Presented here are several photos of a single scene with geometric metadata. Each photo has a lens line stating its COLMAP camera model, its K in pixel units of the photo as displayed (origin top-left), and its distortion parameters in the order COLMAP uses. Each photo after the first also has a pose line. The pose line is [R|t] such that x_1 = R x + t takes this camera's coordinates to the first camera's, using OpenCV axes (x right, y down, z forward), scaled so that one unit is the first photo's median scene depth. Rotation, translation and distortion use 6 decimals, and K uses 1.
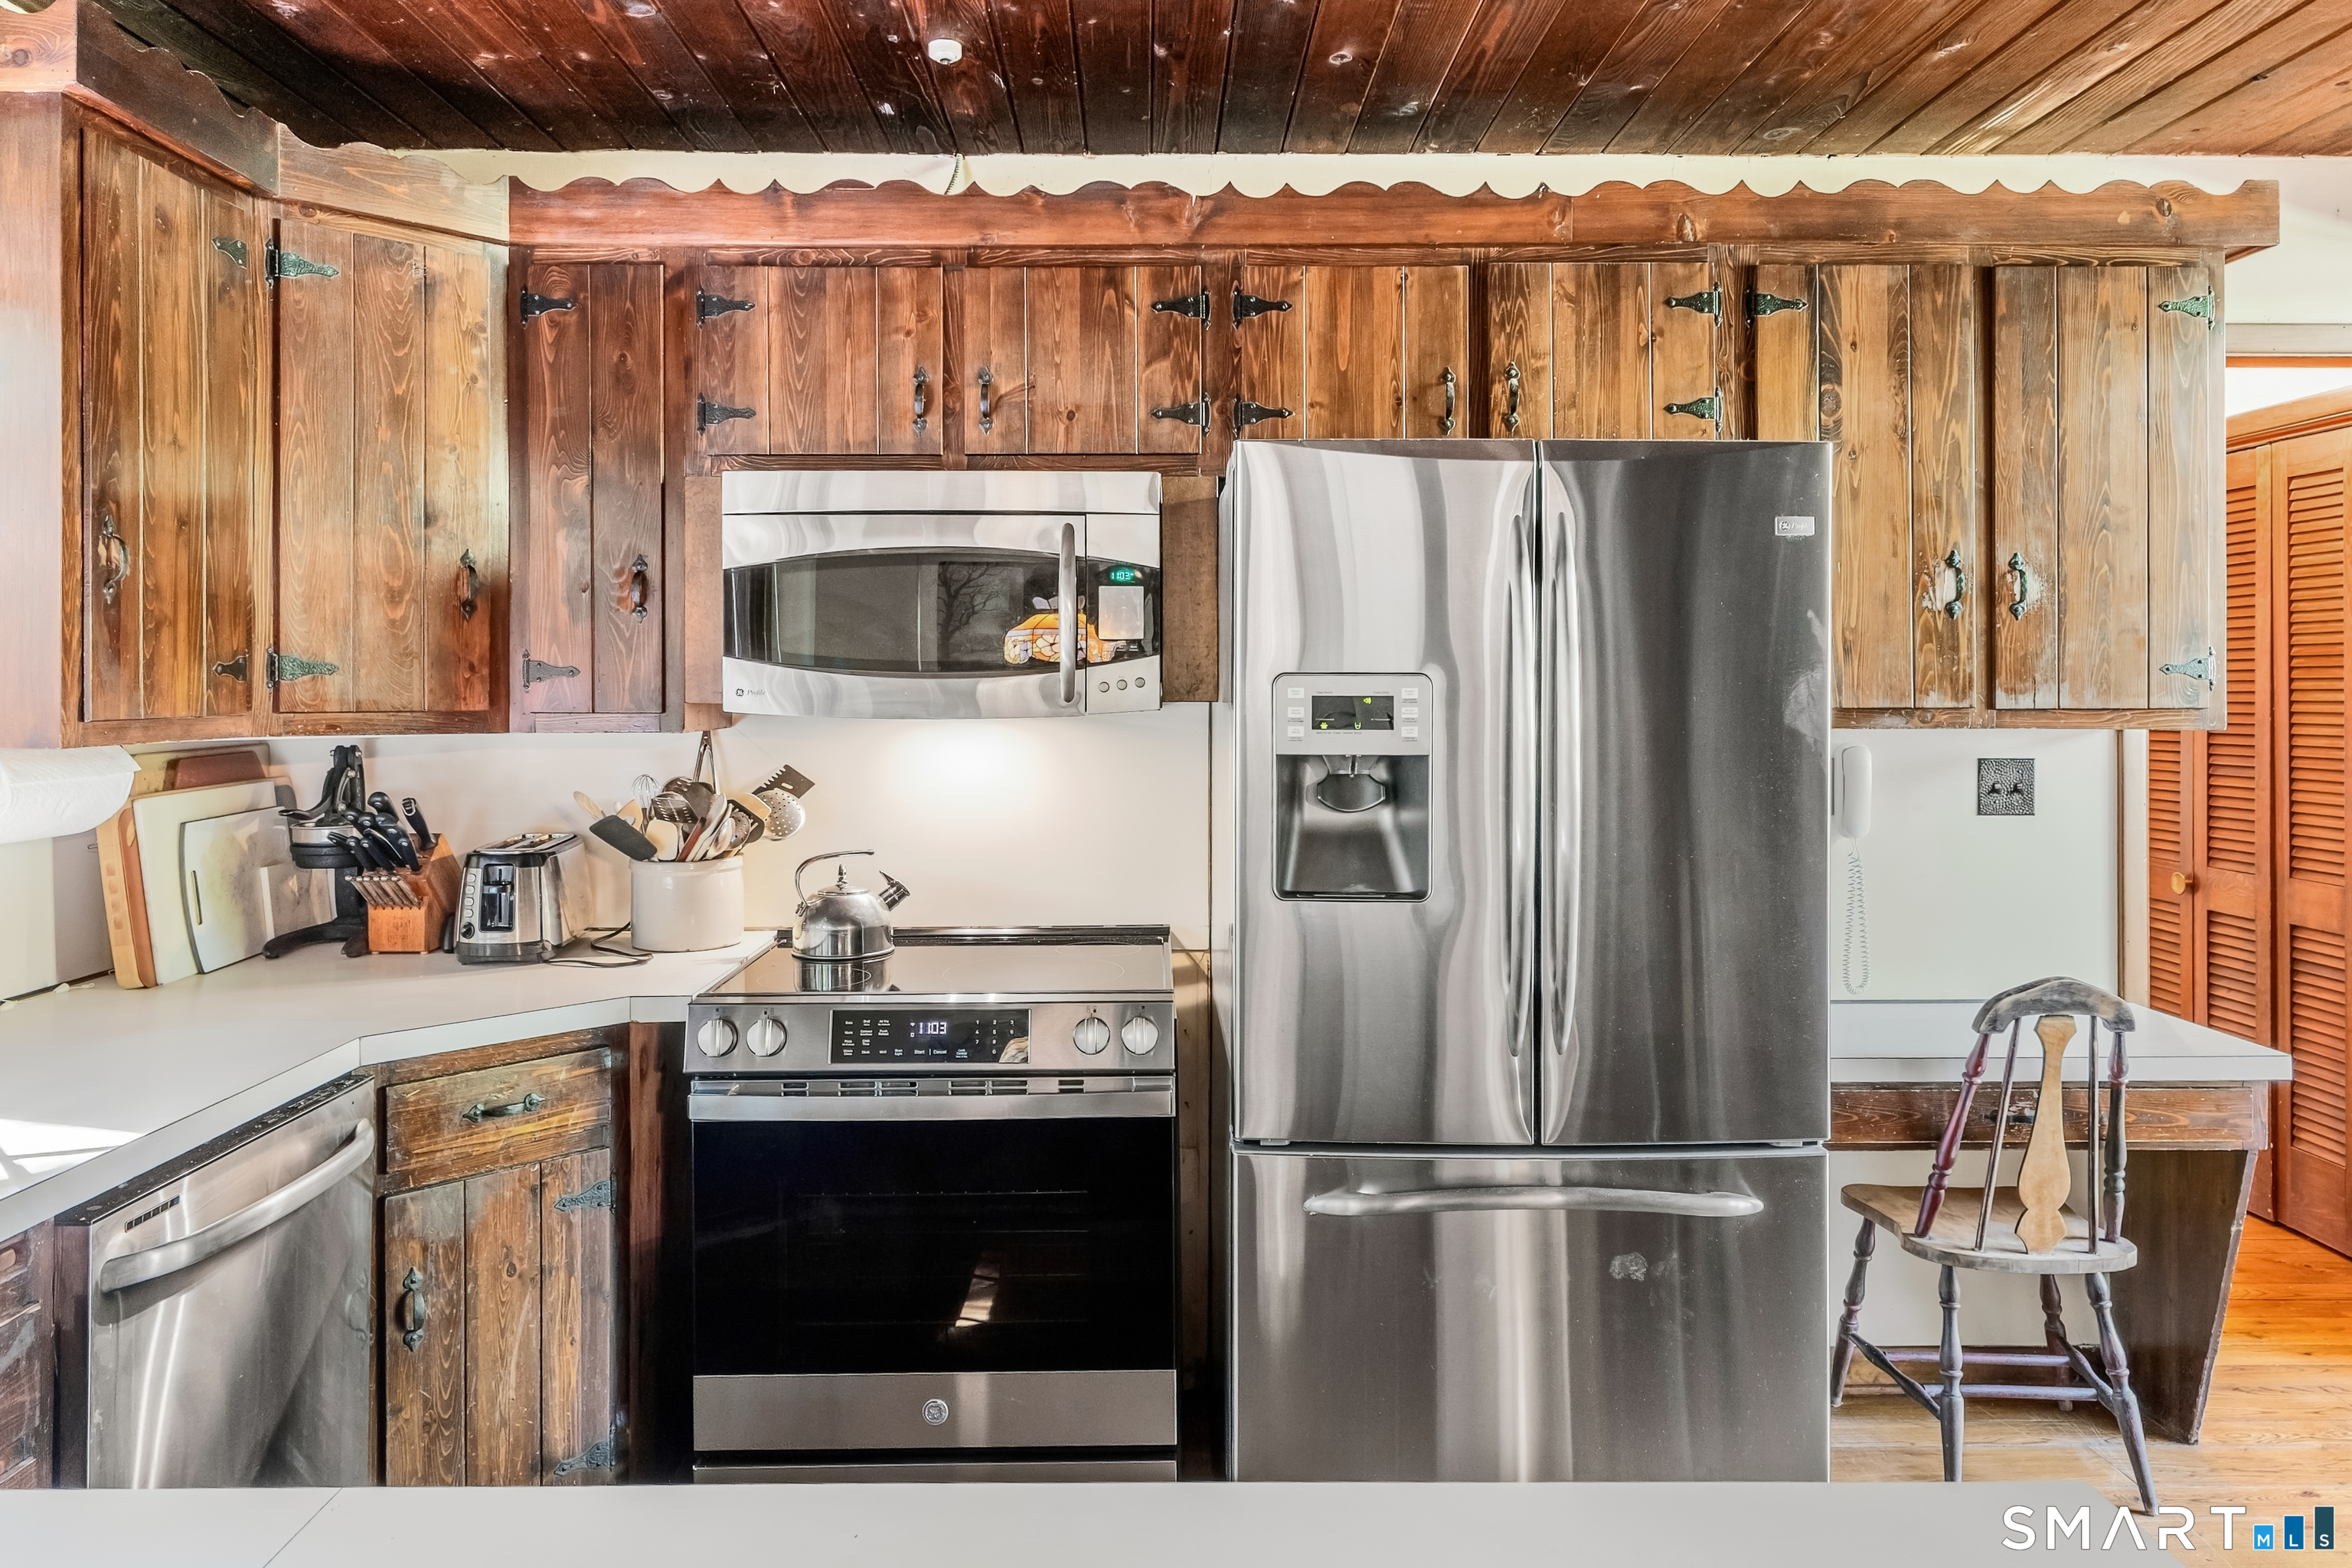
lens RADIAL K [[1595.3, 0, 1149.4], [0, 1595.3, 688.3], [0, 0, 1]] dist [0.012901, 0.000011]
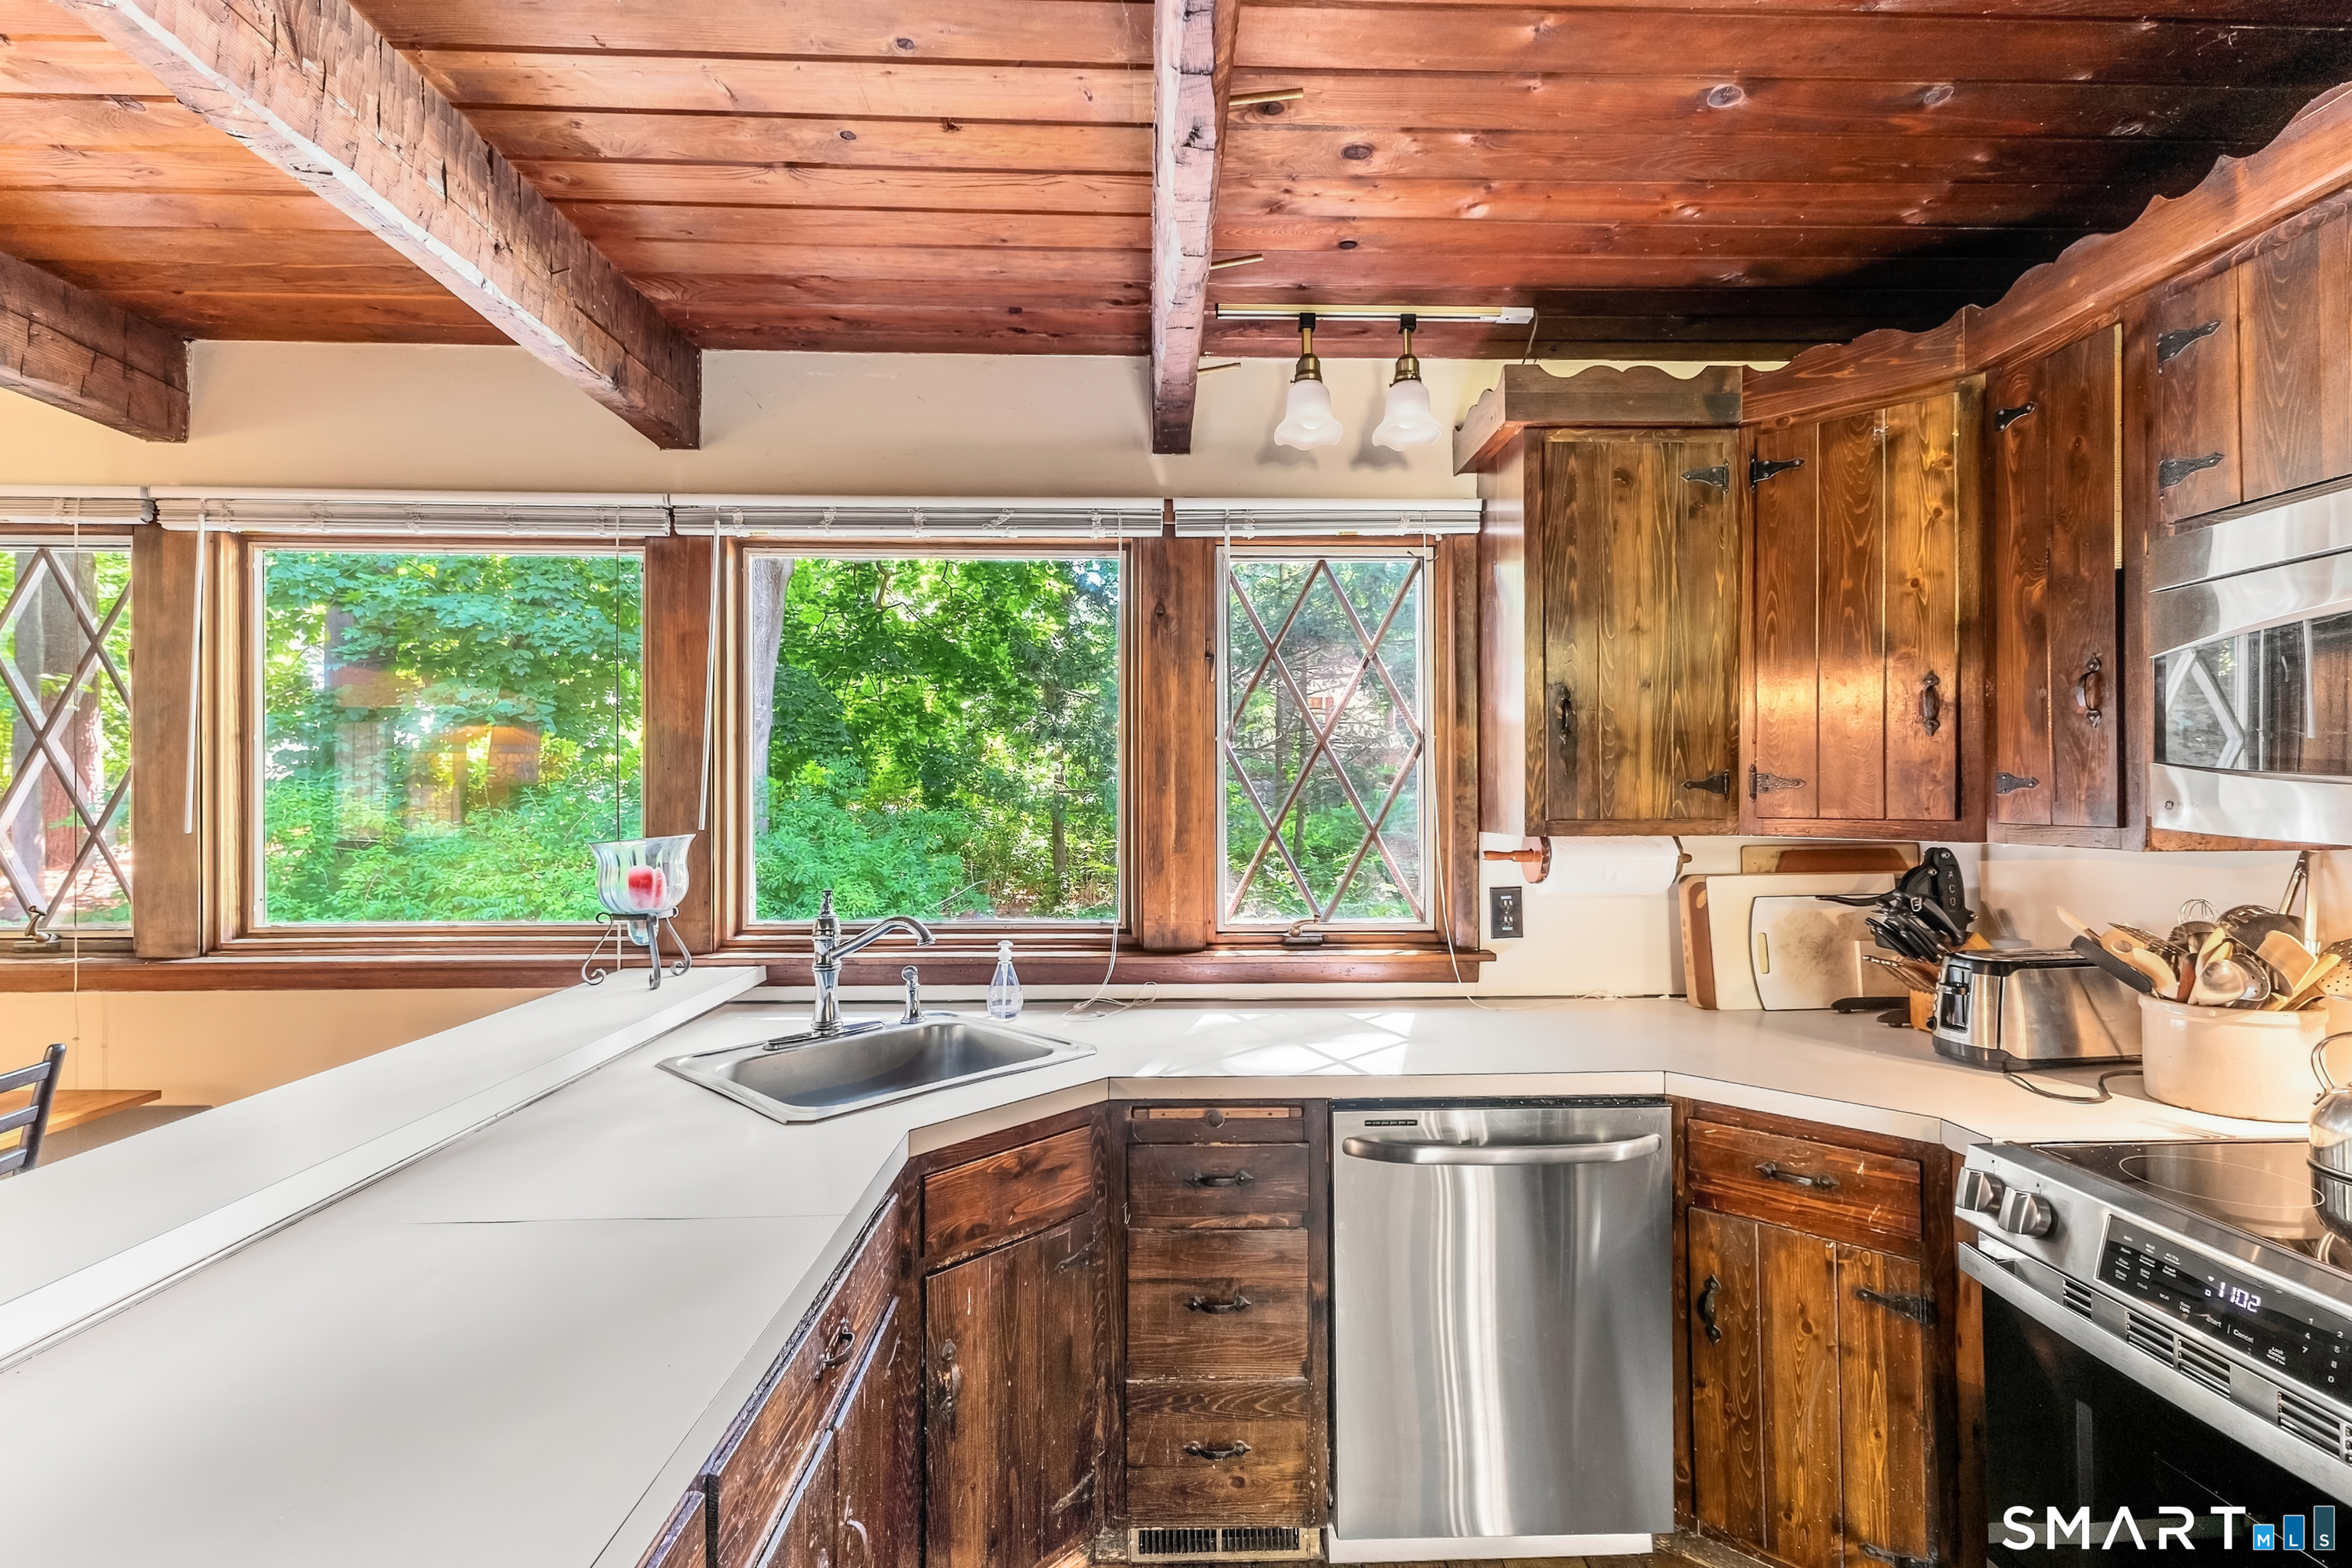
lens RADIAL K [[1043.1, 0, 1173.6], [0, 1043.1, 791.4], [0, 0, 1]] dist [0.007583, -0.001024]
pose [[0.024356, -0.003596, -0.999697, 0.265156], [-0.000590, 0.999993, -0.003611, -0.002349], [0.999703, 0.000678, 0.024354, 0.460712]]
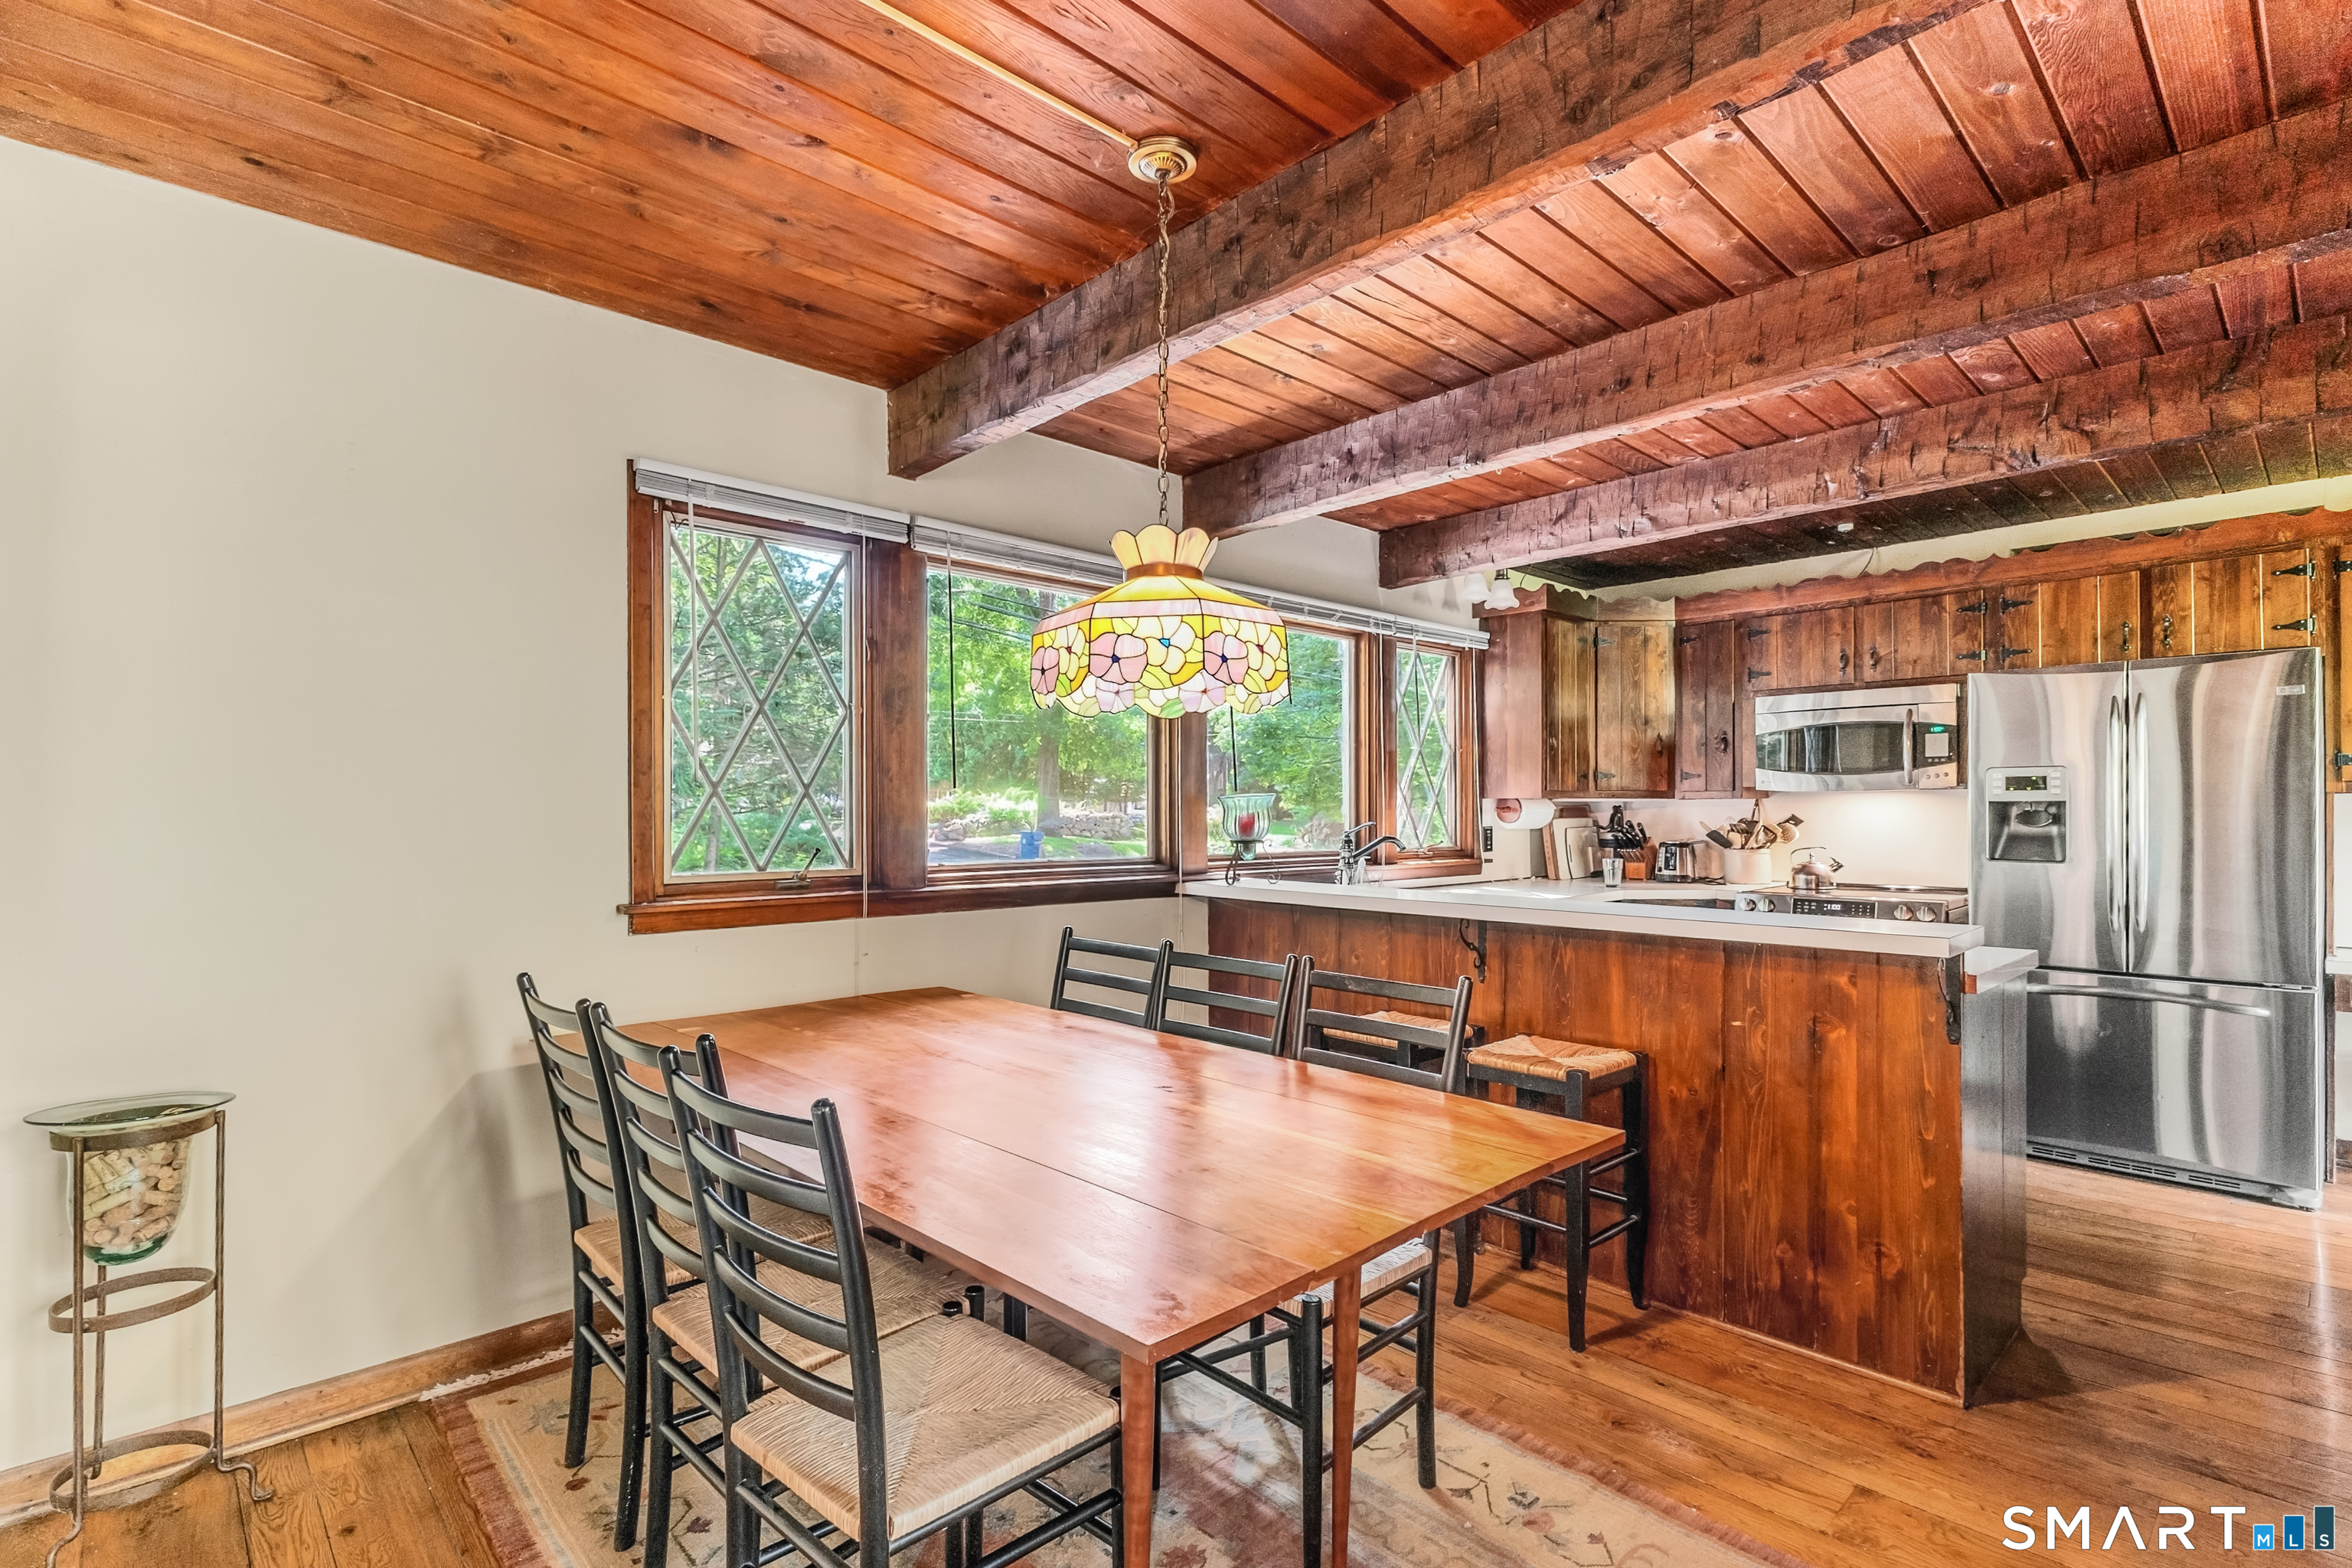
lens RADIAL K [[1121.6, 0, 1183.4], [0, 1121.6, 806.6], [0, 0, 1]] dist [0.004706, 0.000284]
pose [[0.681386, -0.002460, -0.731920, 0.429564], [-0.001947, 0.999985, -0.005173, 0.052803], [0.731922, 0.004950, 0.681371, -0.918833]]
